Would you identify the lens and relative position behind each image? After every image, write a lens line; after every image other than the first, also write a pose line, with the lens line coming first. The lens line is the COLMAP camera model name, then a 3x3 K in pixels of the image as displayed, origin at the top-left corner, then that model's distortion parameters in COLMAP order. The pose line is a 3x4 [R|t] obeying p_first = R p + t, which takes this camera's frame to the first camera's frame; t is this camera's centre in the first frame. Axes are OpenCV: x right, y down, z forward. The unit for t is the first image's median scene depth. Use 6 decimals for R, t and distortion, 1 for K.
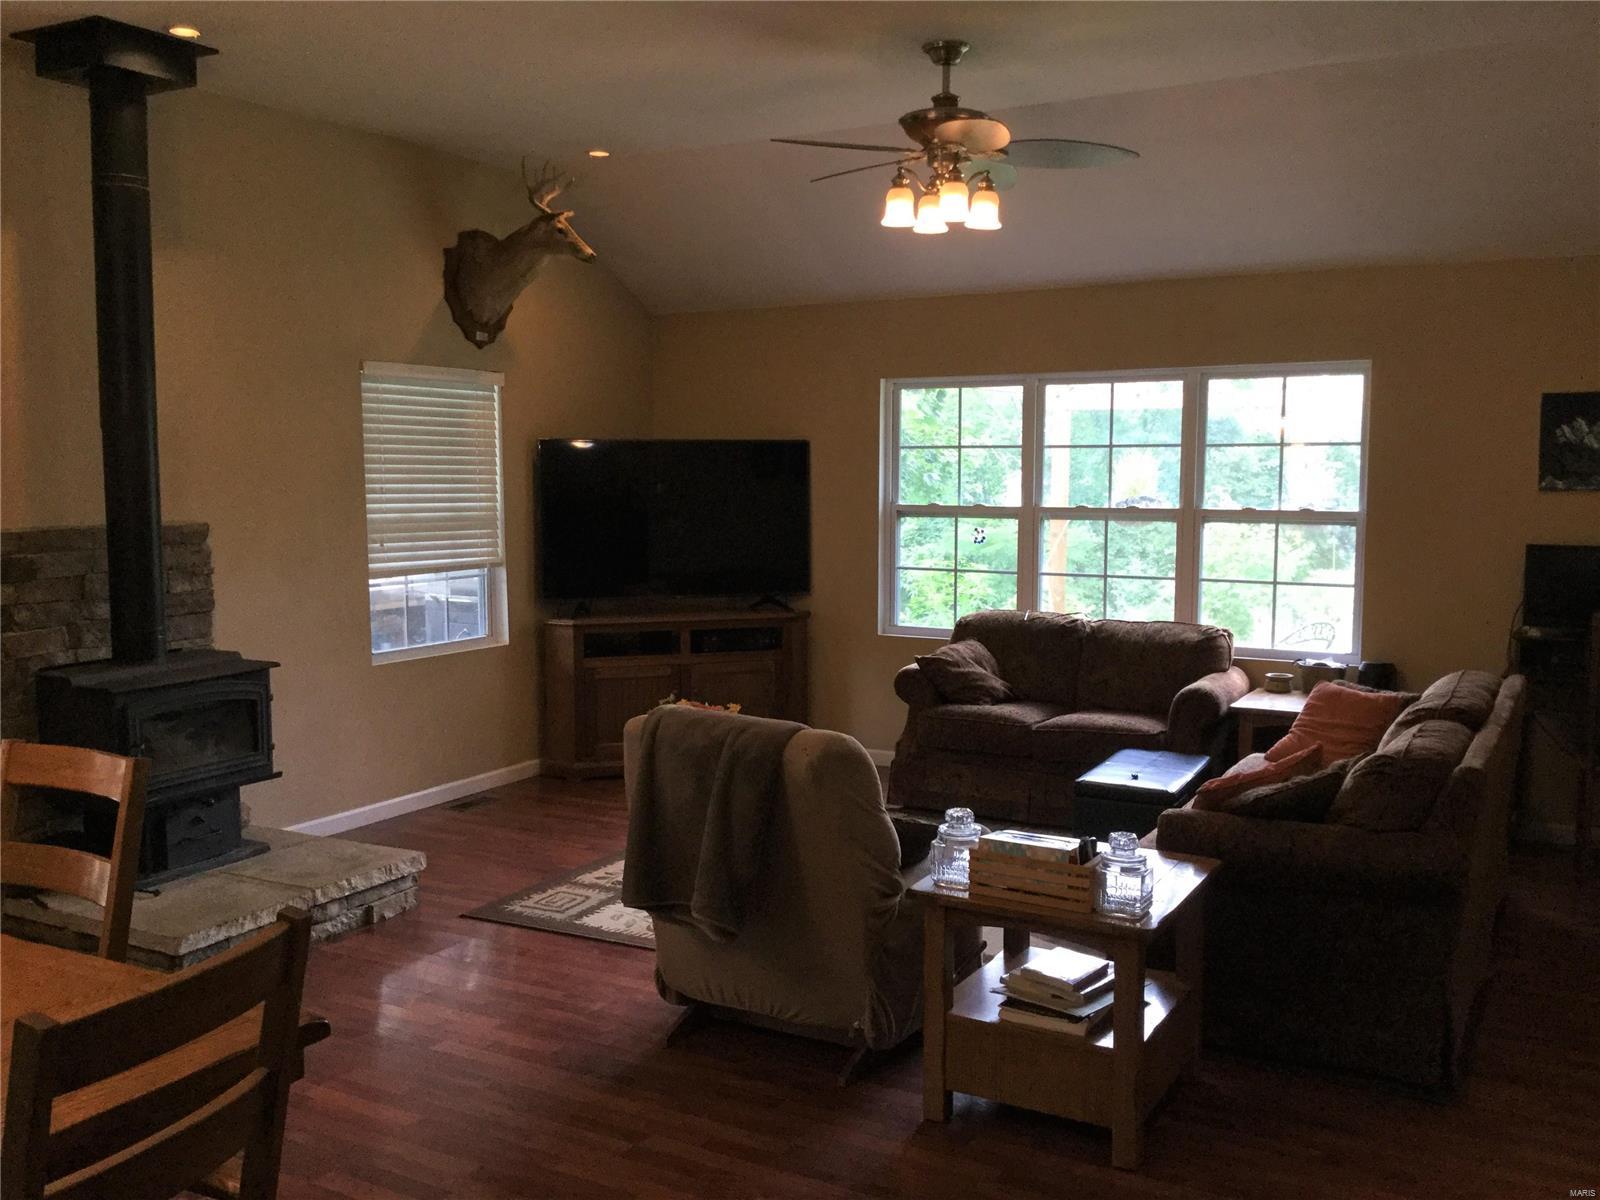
lens RADIAL K [[1444.2, 0, 800.0], [0, 1444.2, 600.0], [0, 0, 1]] dist [0.118535, -0.291363]
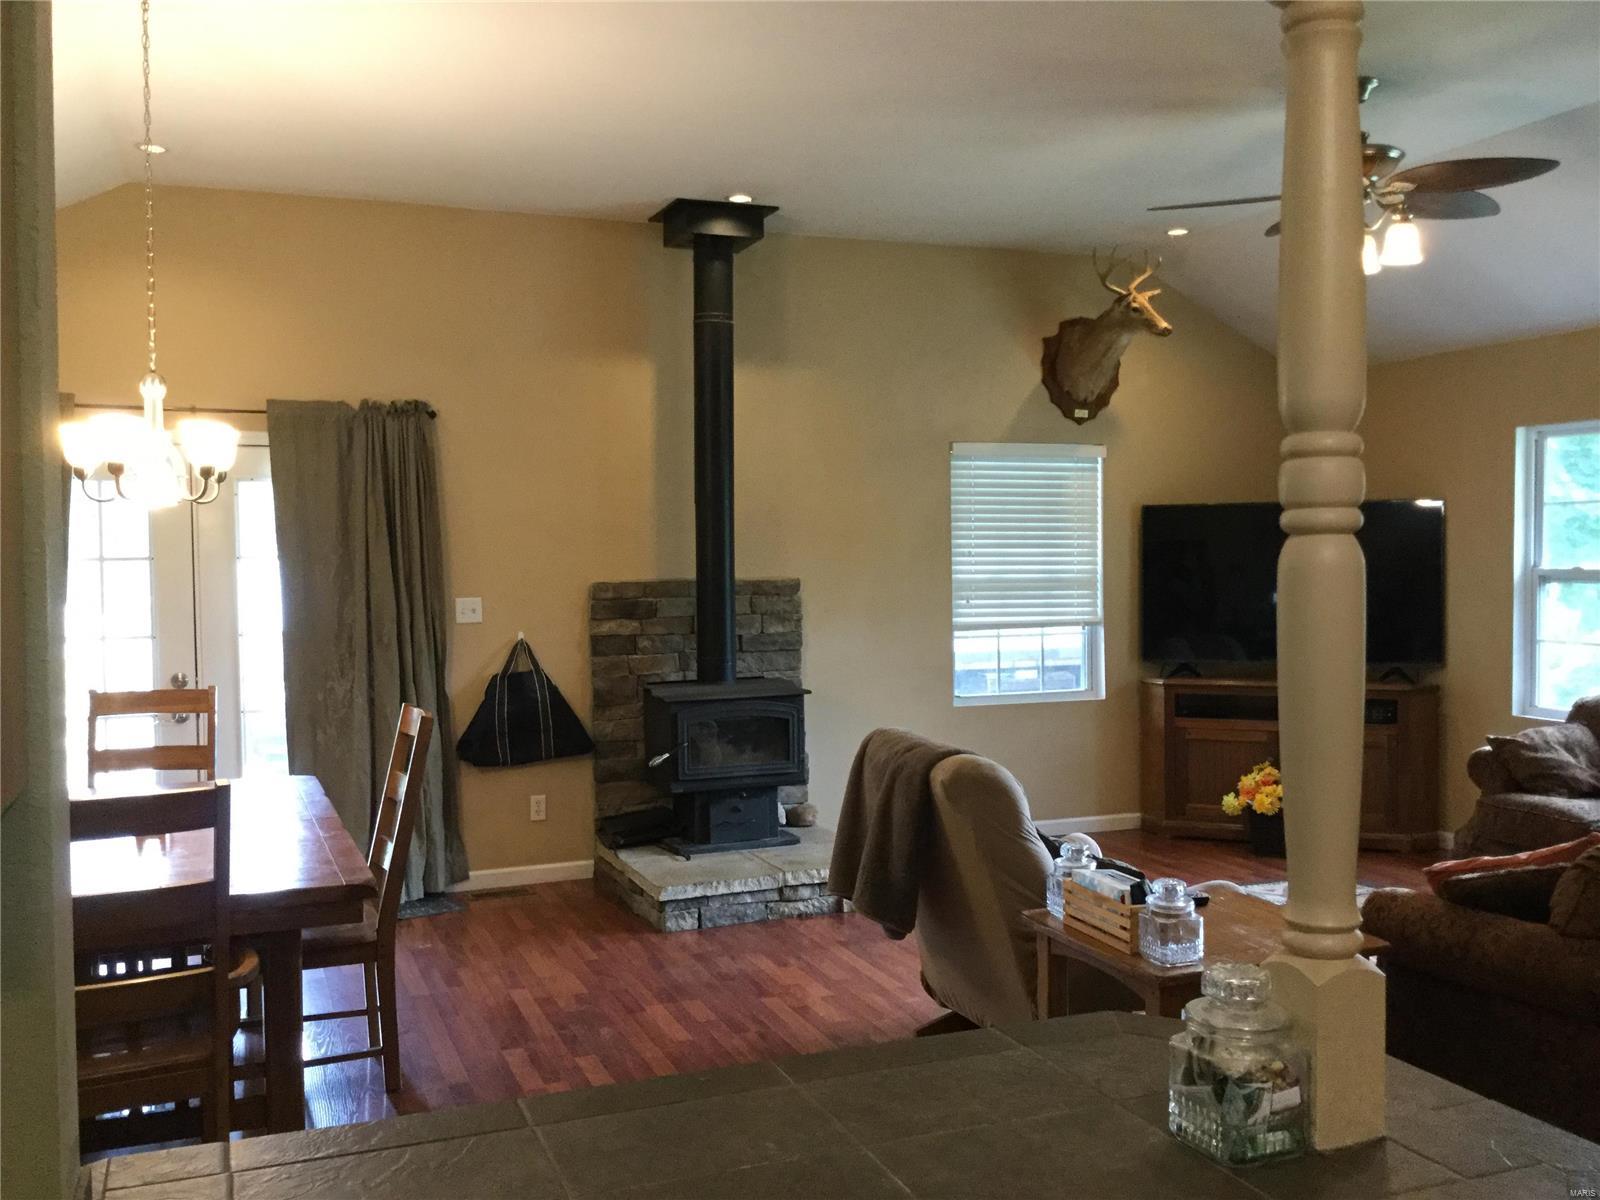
lens RADIAL K [[1444.2, 0, 800.0], [0, 1444.2, 600.0], [0, 0, 1]] dist [0.118535, -0.291363]
pose [[0.769515, 0.013224, -0.638492, 0.328394], [-0.049716, 0.997992, -0.039248, 0.011926], [0.636690, 0.061946, 0.768627, 0.039682]]
